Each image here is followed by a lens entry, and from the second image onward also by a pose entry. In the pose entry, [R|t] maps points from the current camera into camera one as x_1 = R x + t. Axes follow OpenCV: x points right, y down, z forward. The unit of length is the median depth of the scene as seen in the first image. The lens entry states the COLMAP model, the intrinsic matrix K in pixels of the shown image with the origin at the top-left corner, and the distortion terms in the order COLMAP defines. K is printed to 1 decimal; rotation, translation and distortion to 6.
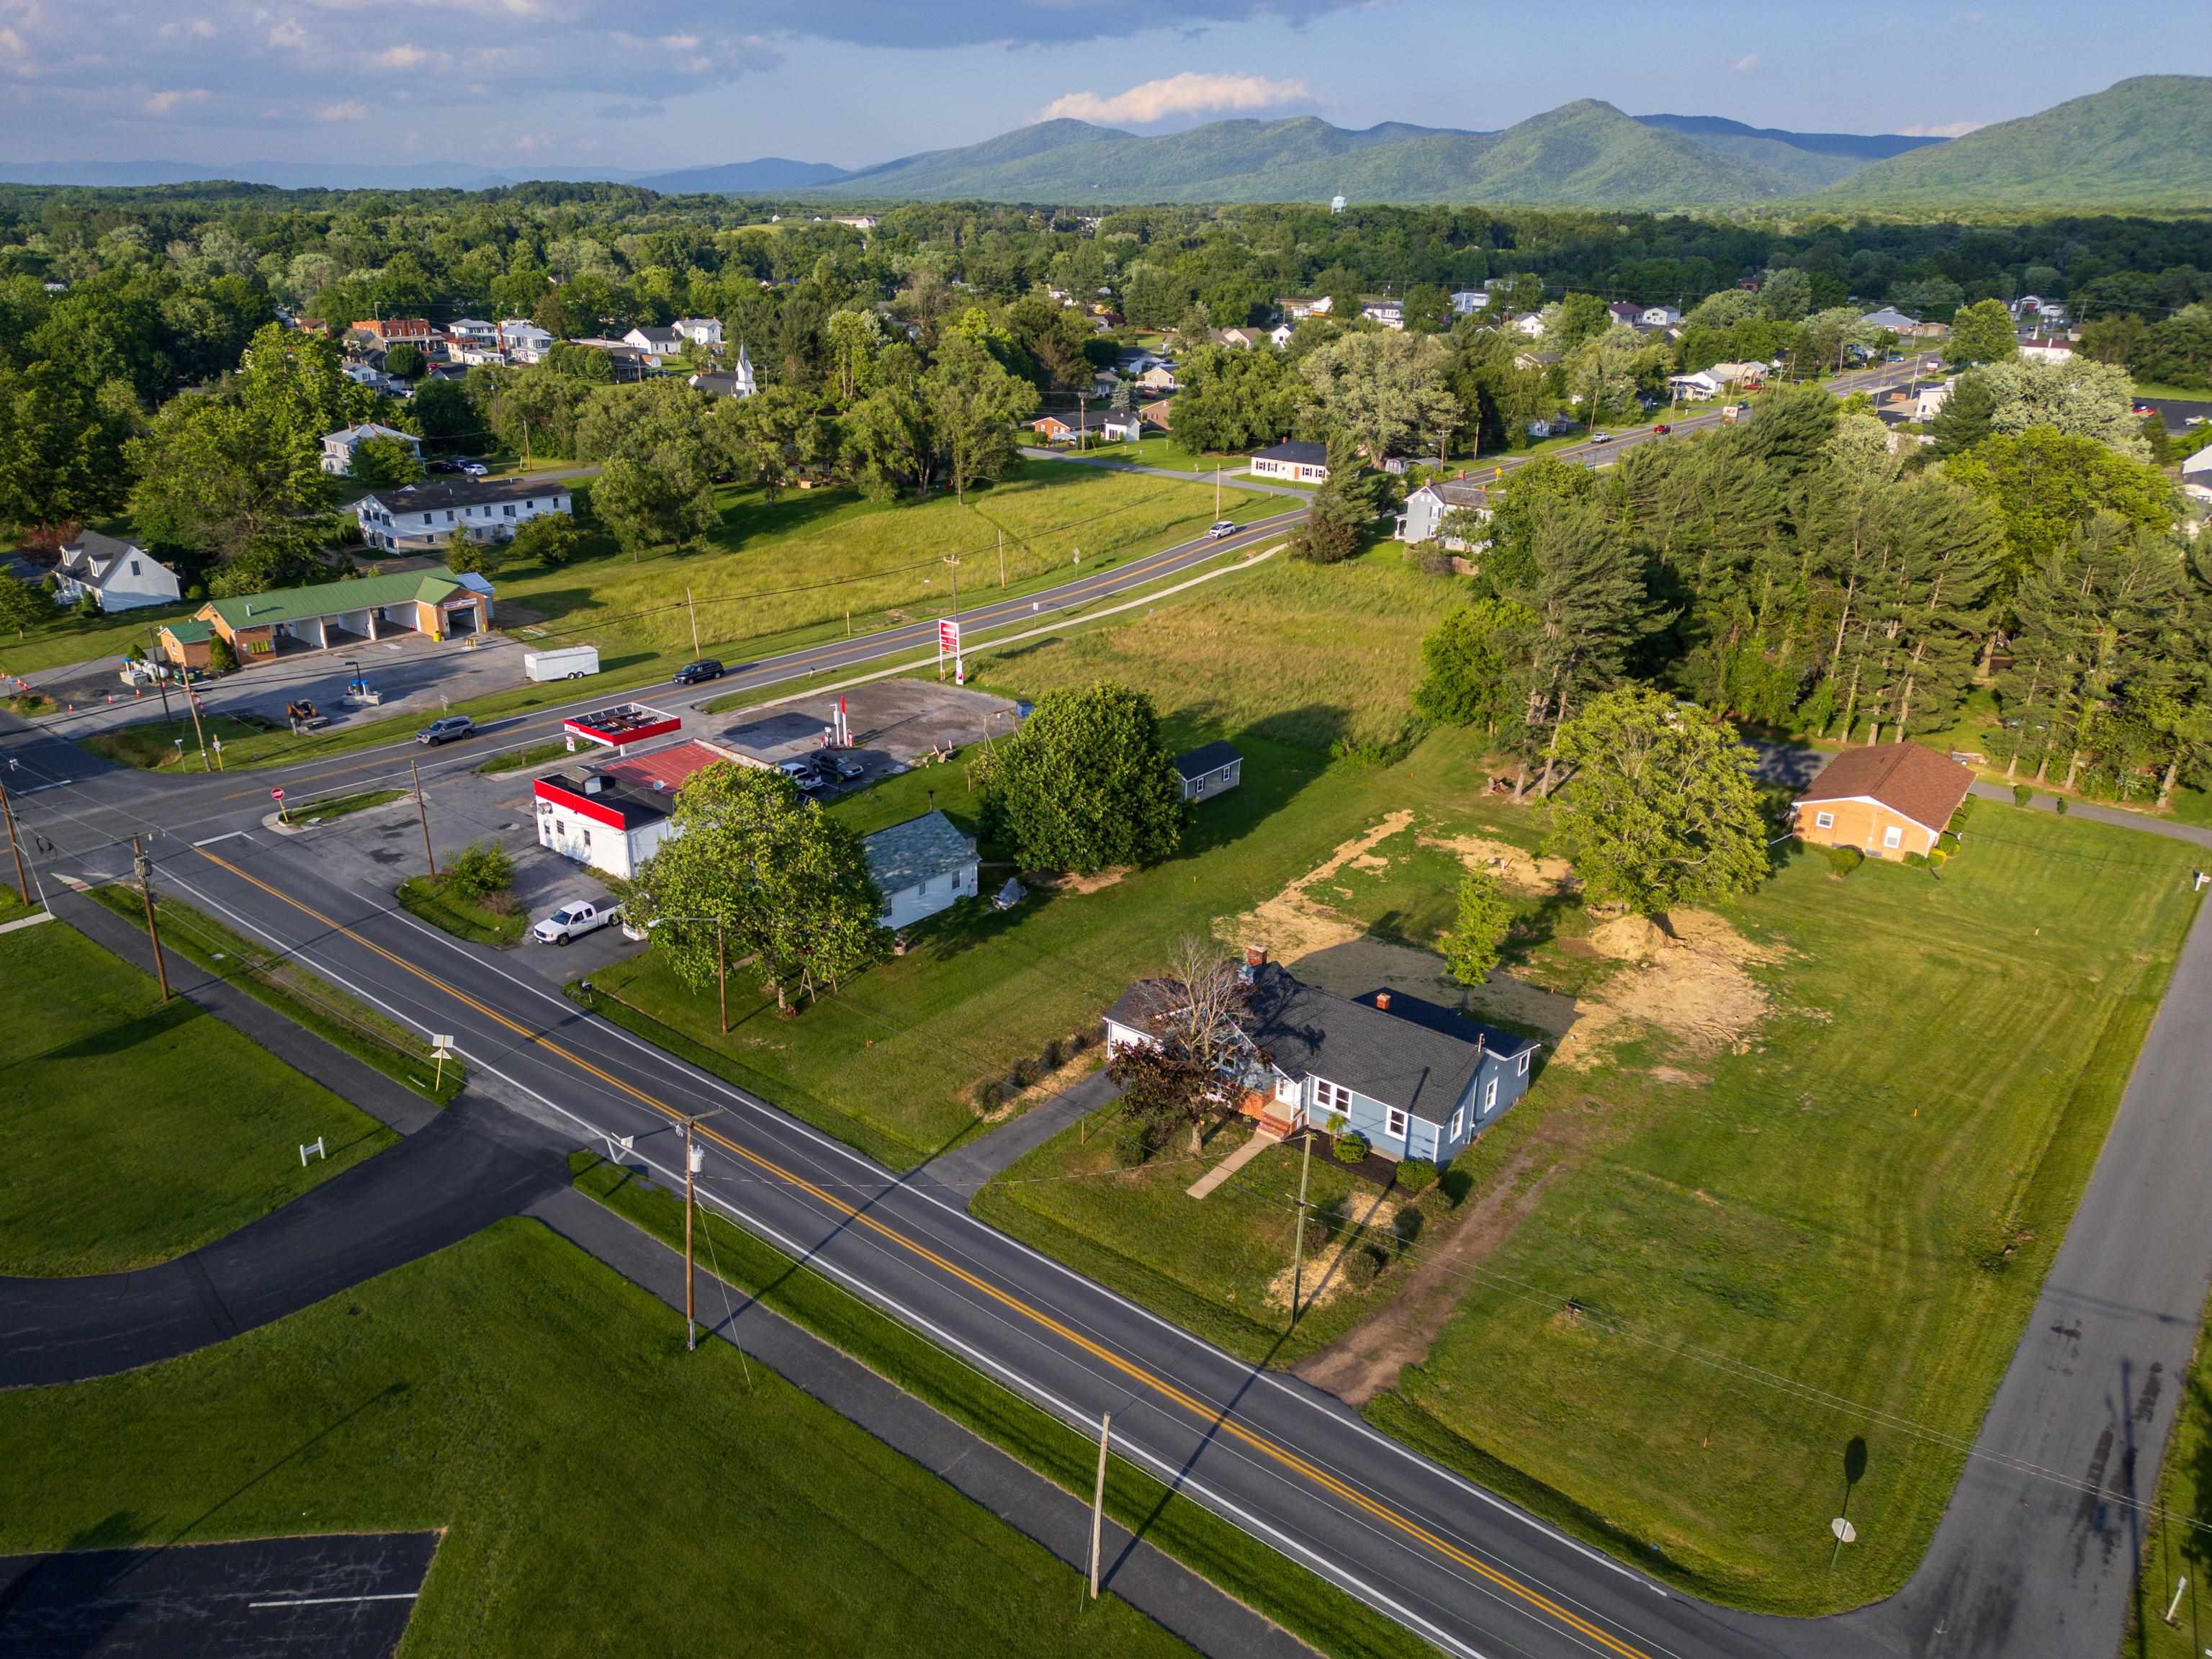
lens RADIAL K [[1546.2, 0, 1111.6], [0, 1546.2, 830.5], [0, 0, 1]] dist [0.095138, -0.096224]
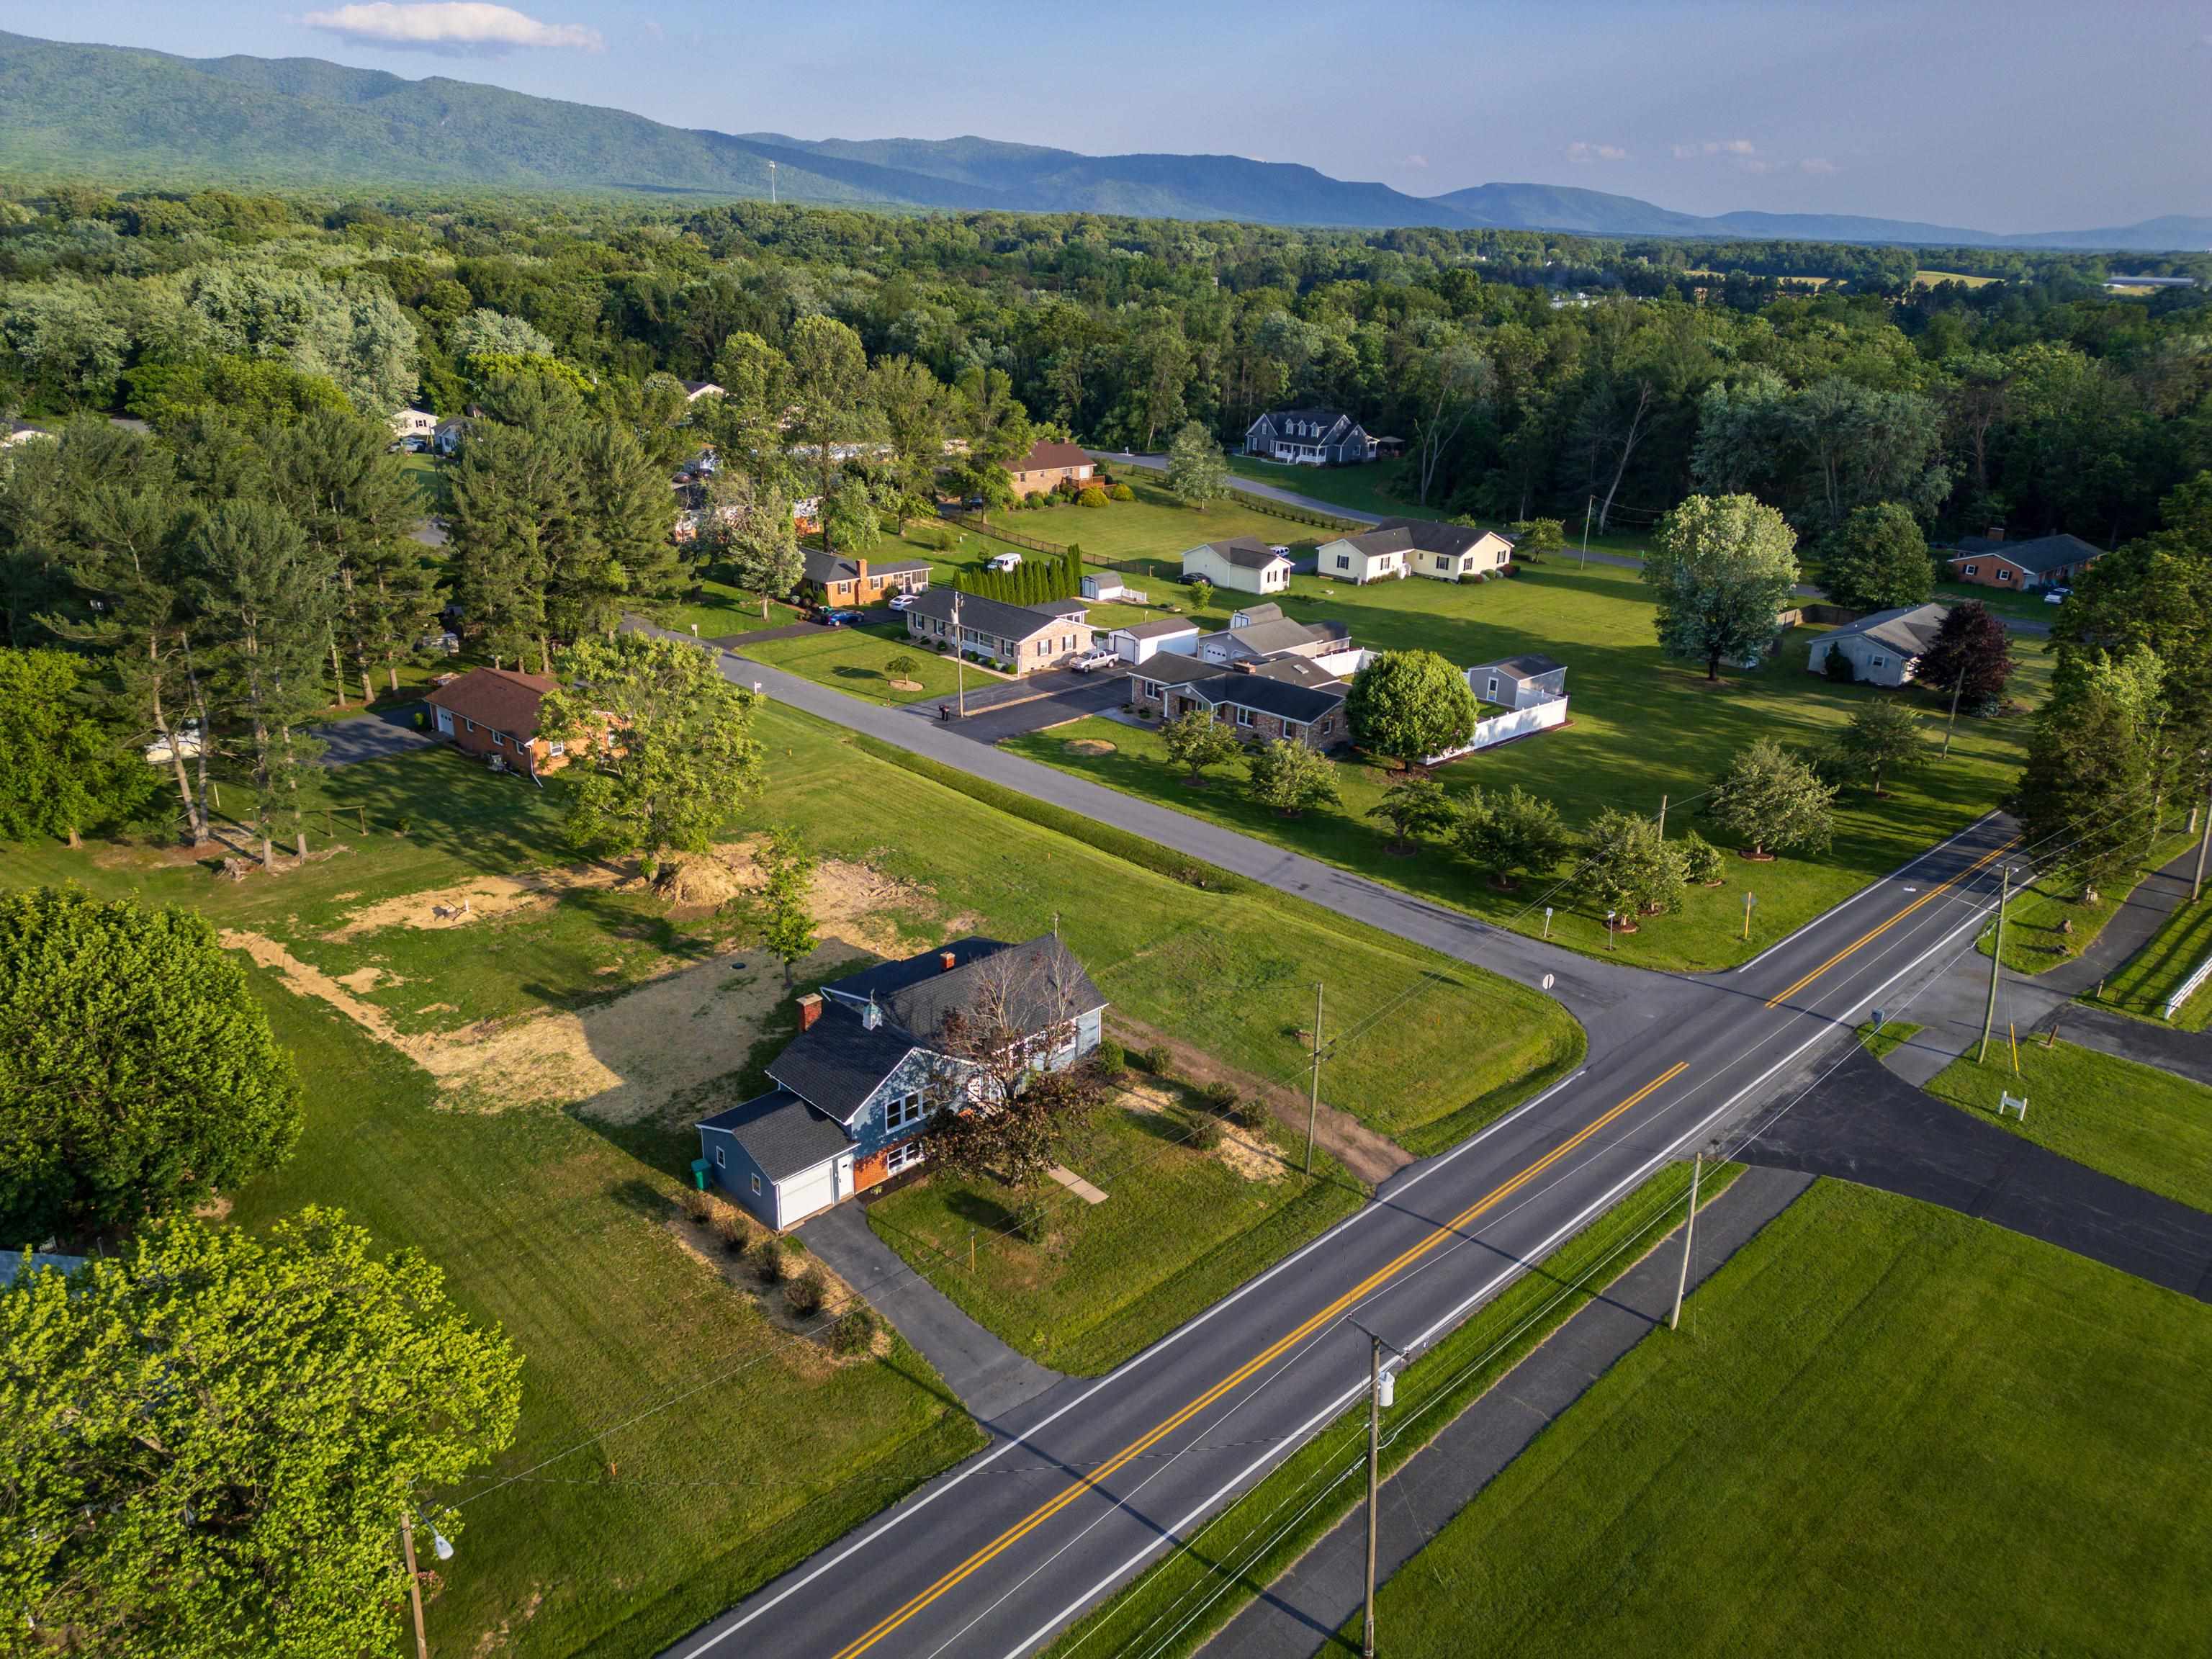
lens RADIAL K [[1553.8, 0, 1114.2], [0, 1553.8, 823.1], [0, 0, 1]] dist [0.083156, -0.070051]
pose [[0.124379, -0.364509, 0.922856, -0.527795], [0.346055, 0.887615, 0.303949, -0.173944], [-0.929933, 0.281555, 0.236541, 0.539638]]
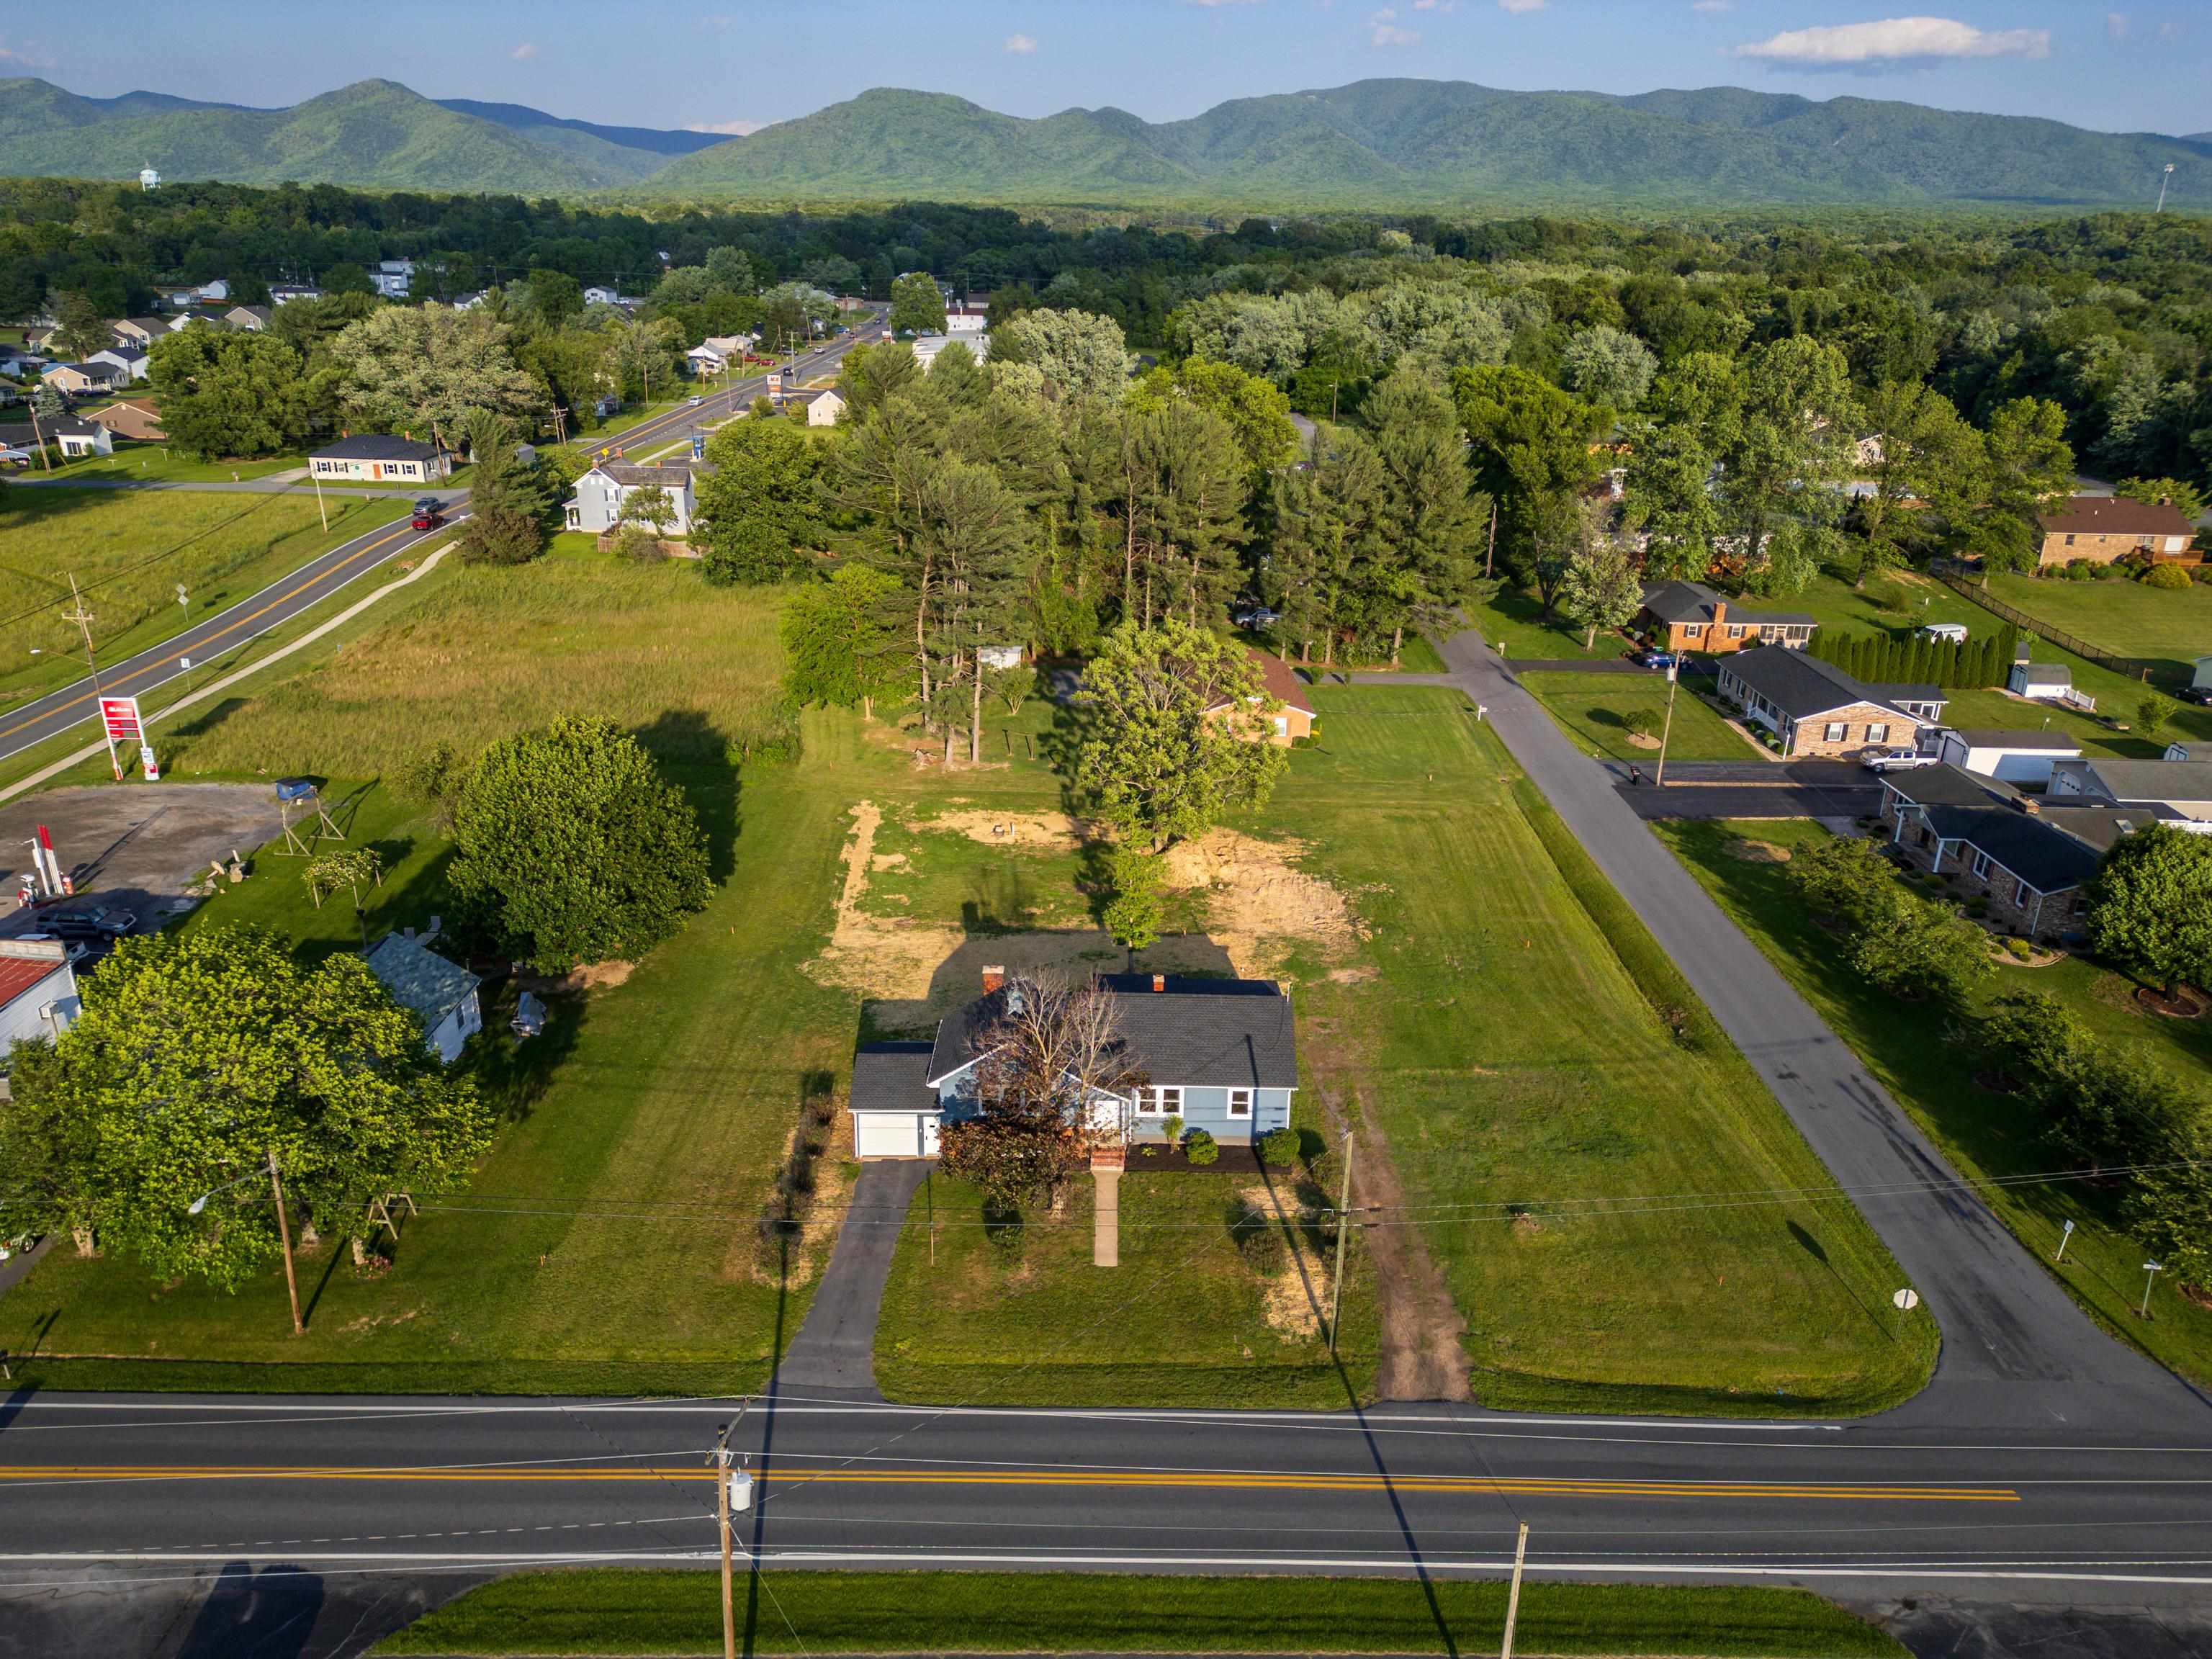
lens RADIAL K [[1546.2, 0, 1111.6], [0, 1546.2, 830.5], [0, 0, 1]] dist [0.095138, -0.096224]
pose [[0.783865, -0.230136, 0.576708, -0.283456], [0.226856, 0.970717, 0.079022, -0.044452], [-0.578007, 0.068886, 0.813119, 0.223690]]
